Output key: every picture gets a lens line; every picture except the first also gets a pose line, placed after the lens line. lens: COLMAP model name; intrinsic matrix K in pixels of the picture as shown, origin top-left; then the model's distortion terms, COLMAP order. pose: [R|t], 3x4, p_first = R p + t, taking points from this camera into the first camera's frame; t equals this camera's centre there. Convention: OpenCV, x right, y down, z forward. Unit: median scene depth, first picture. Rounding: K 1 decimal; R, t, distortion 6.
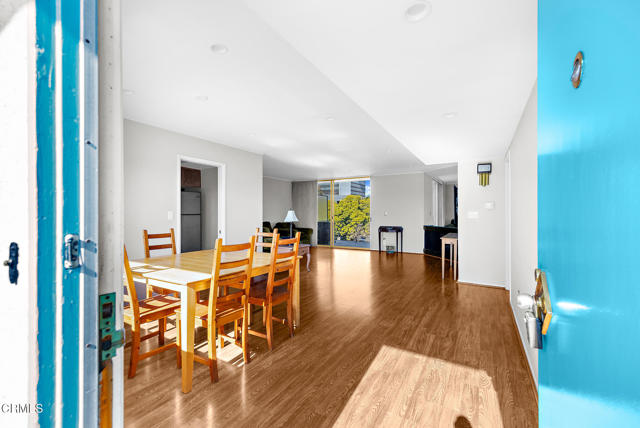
lens RADIAL K [[270.9, 0, 318.2], [0, 270.9, 213.7], [0, 0, 1]] dist [0.000101, 0.000031]
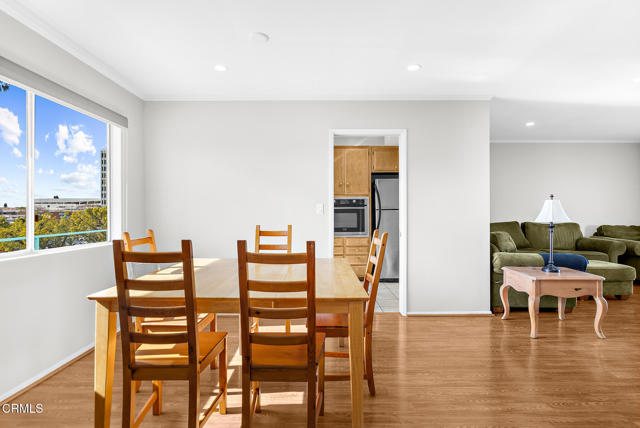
lens RADIAL K [[337.1, 0, 321.5], [0, 337.1, 211.0], [0, 0, 1]] dist [-0.002339, -0.000442]
pose [[0.525407, -0.000359, -0.850851, 0.200124], [0.001096, 0.999999, 0.000255, 0.009036], [0.850850, -0.001067, 0.525407, 0.351559]]
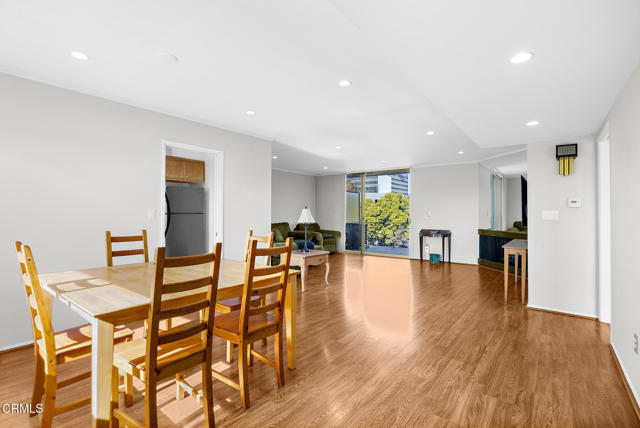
lens RADIAL K [[299.6, 0, 317.6], [0, 299.6, 211.0], [0, 0, 1]] dist [-0.016653, -0.000459]
pose [[0.992495, 0.004173, -0.122216, 0.044438], [-0.005374, 0.999940, -0.009504, 0.002981], [0.122169, 0.010090, 0.992458, 0.118682]]
